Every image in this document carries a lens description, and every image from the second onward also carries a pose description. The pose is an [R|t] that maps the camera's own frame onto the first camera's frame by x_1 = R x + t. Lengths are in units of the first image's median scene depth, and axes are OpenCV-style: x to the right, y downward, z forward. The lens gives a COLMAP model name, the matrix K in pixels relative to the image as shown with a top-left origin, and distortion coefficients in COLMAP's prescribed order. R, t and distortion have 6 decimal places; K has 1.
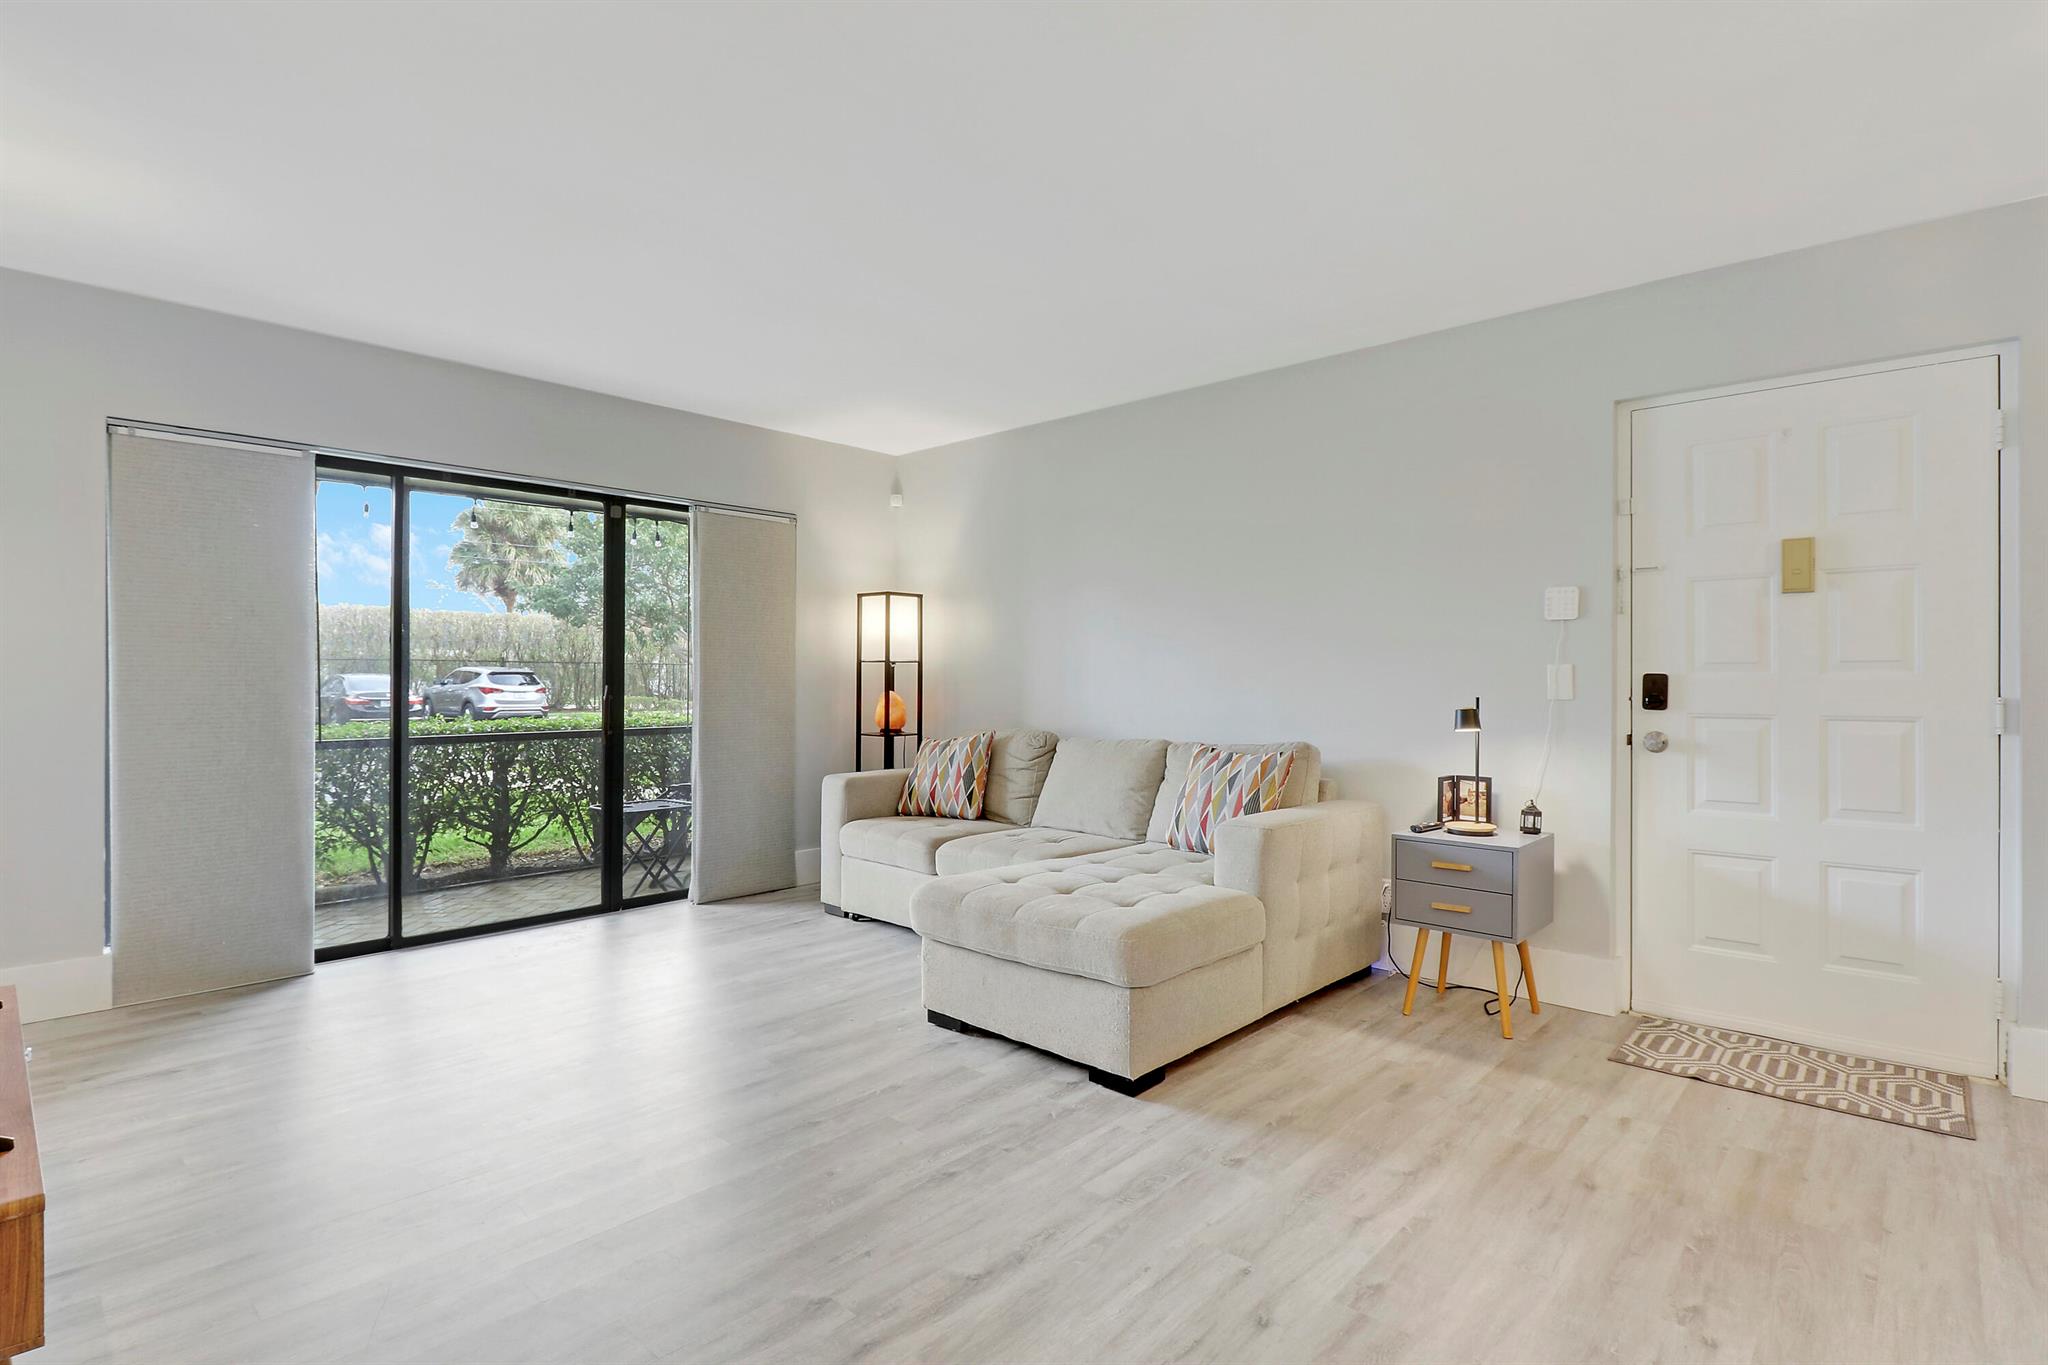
lens RADIAL K [[991.9, 0, 1017.2], [0, 991.9, 678.7], [0, 0, 1]] dist [-0.006962, -0.002148]
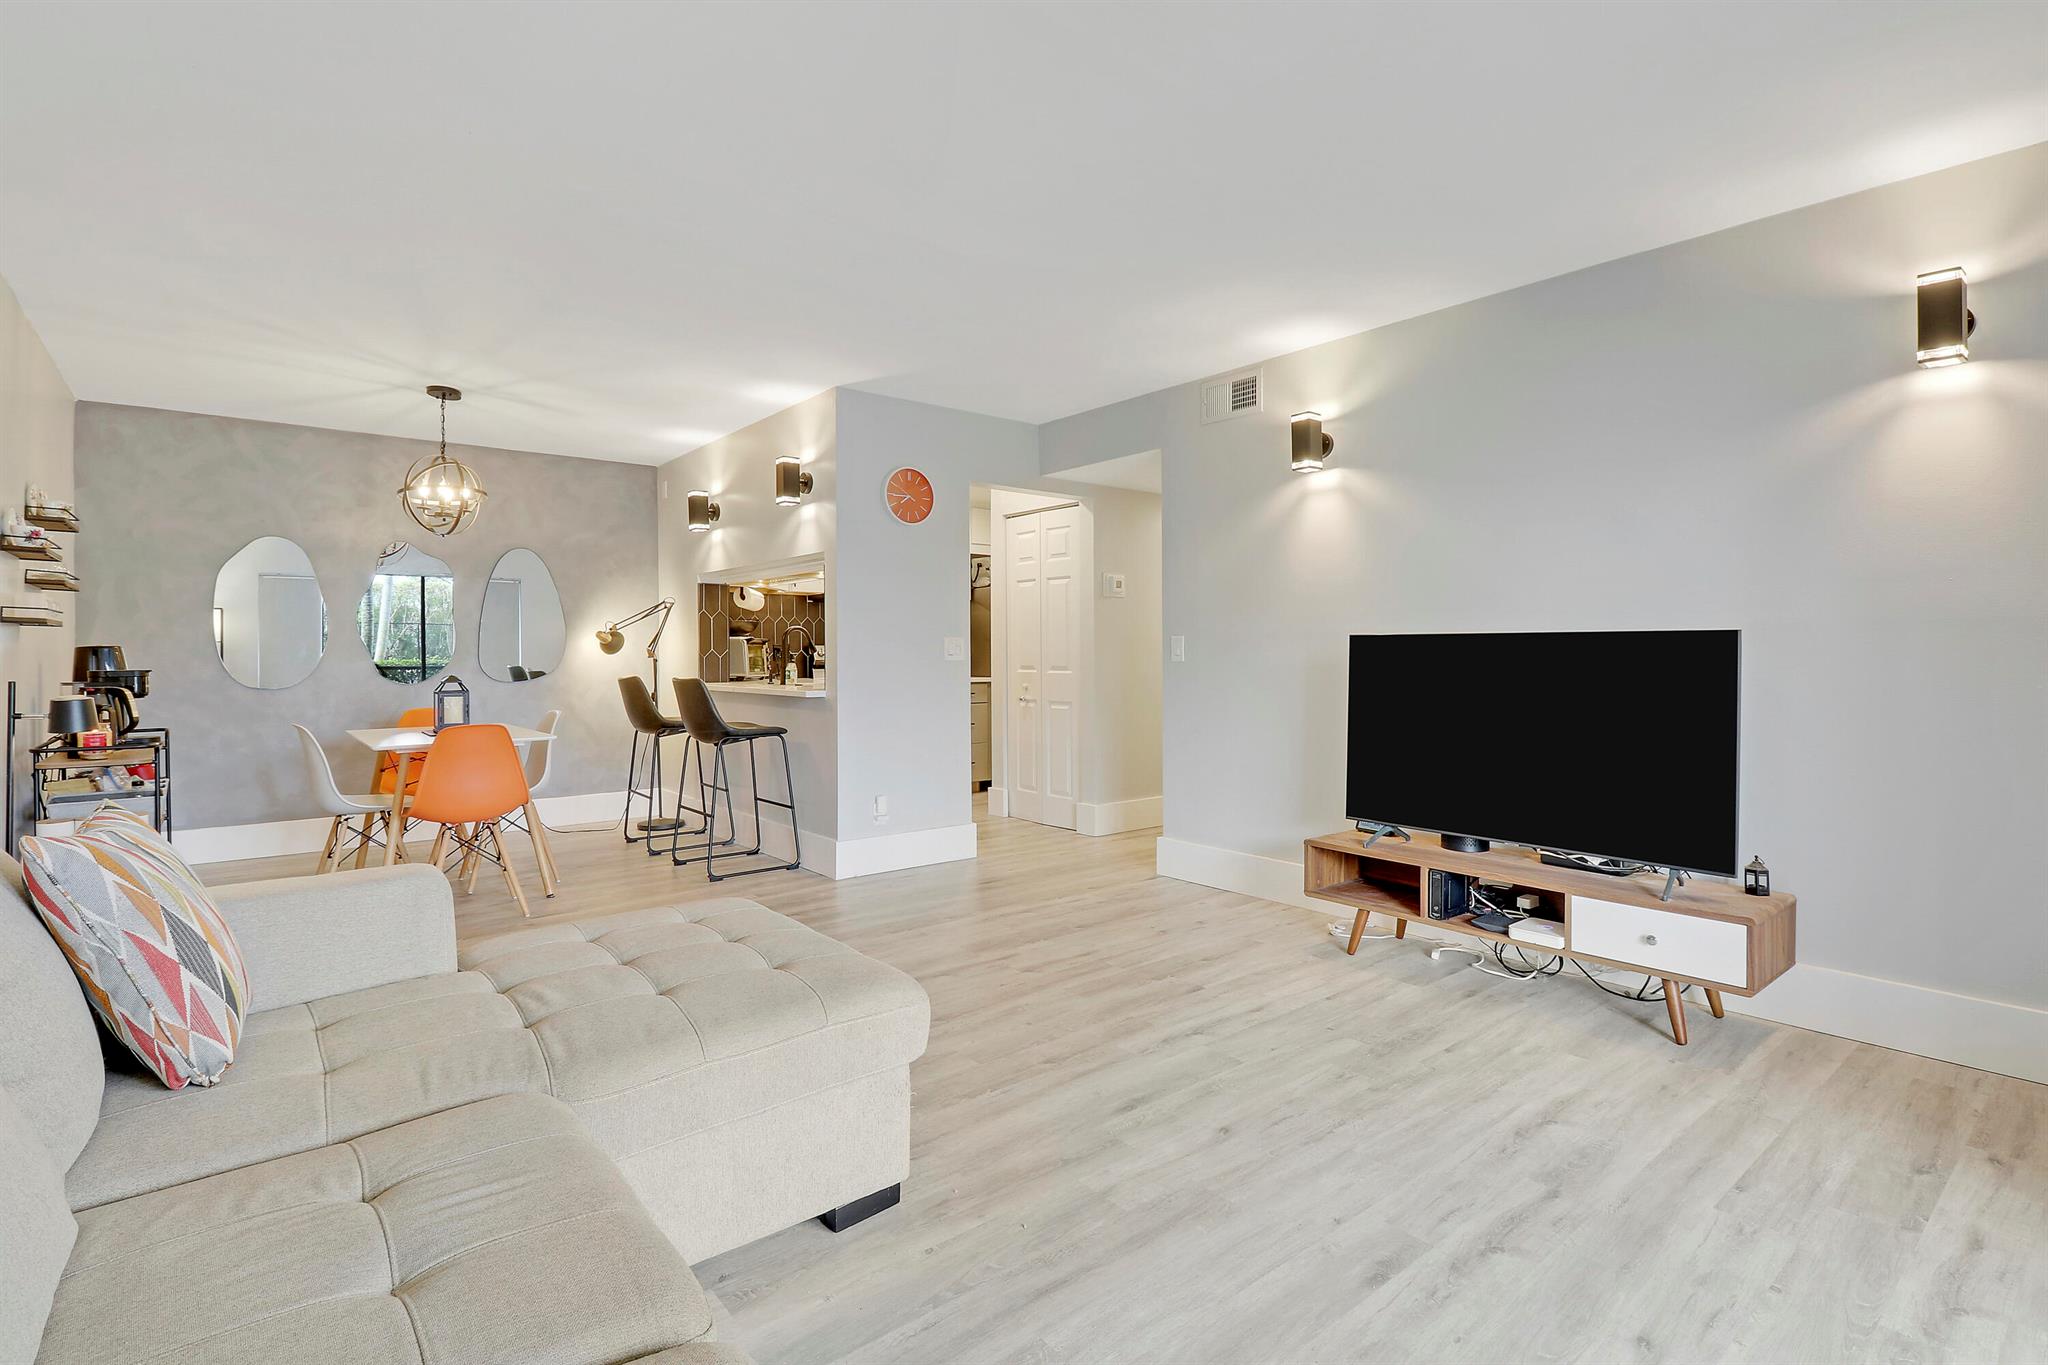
lens RADIAL K [[966.0, 0, 1020.9], [0, 966.0, 646.8], [0, 0, 1]] dist [-0.002988, -0.001192]
pose [[-0.991399, 0.001027, 0.130867, -0.170627], [0.000498, 0.999992, -0.004073, 0.000170], [-0.130870, -0.003972, -0.991392, 1.118459]]
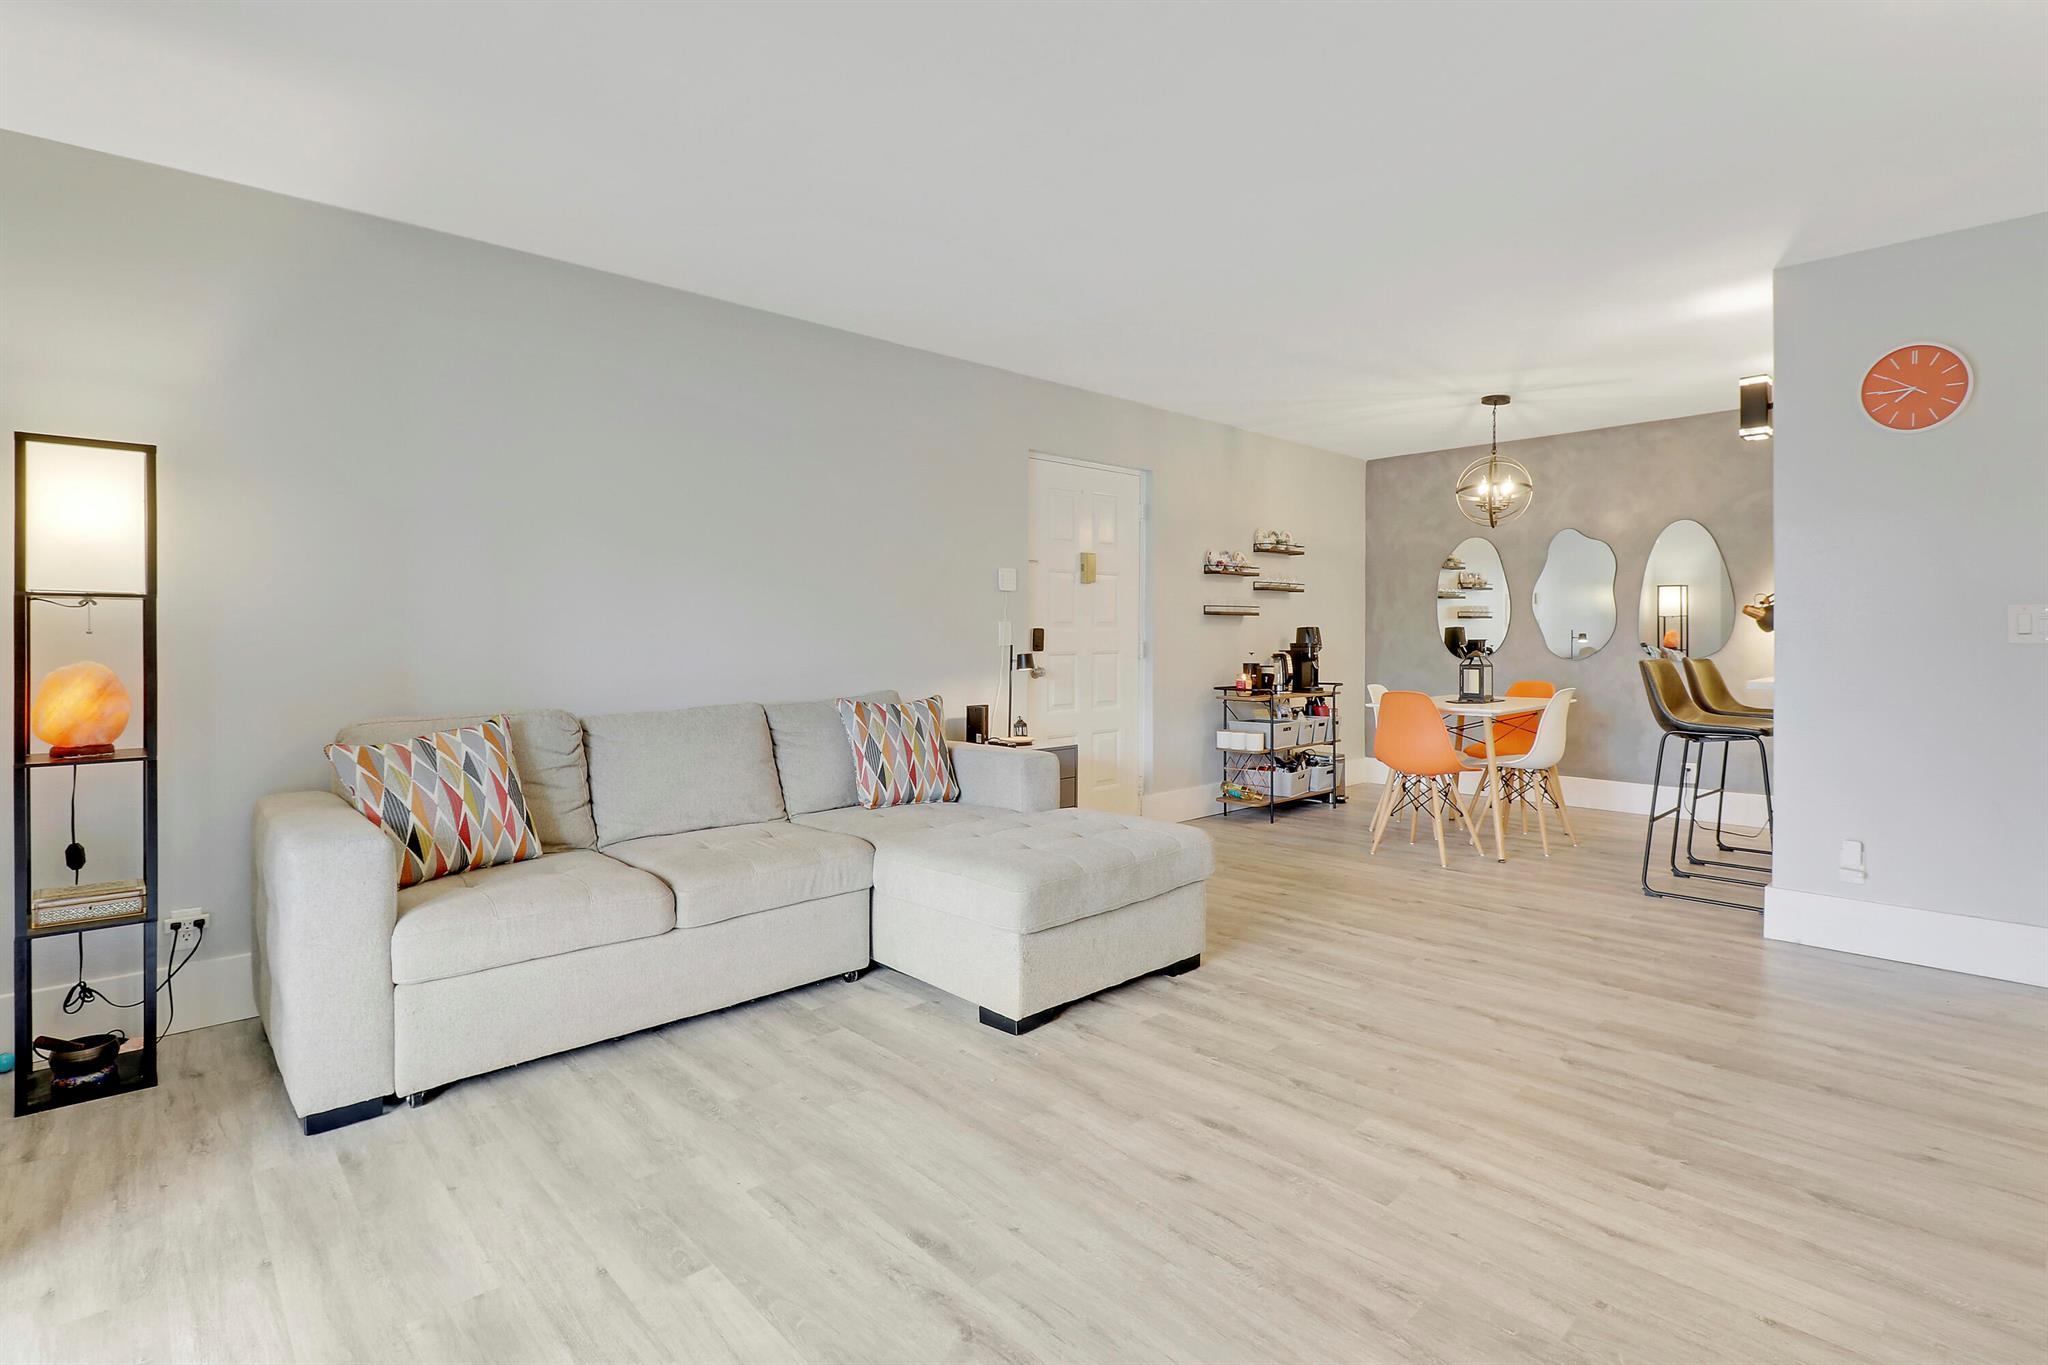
lens RADIAL K [[991.9, 0, 1037.9], [0, 991.9, 652.3], [0, 0, 1]] dist [-0.006962, -0.002148]
pose [[0.056424, -0.022466, 0.998154, -0.650900], [0.001731, 0.999748, 0.022404, -0.000474], [-0.998405, 0.000463, 0.056448, 0.655306]]
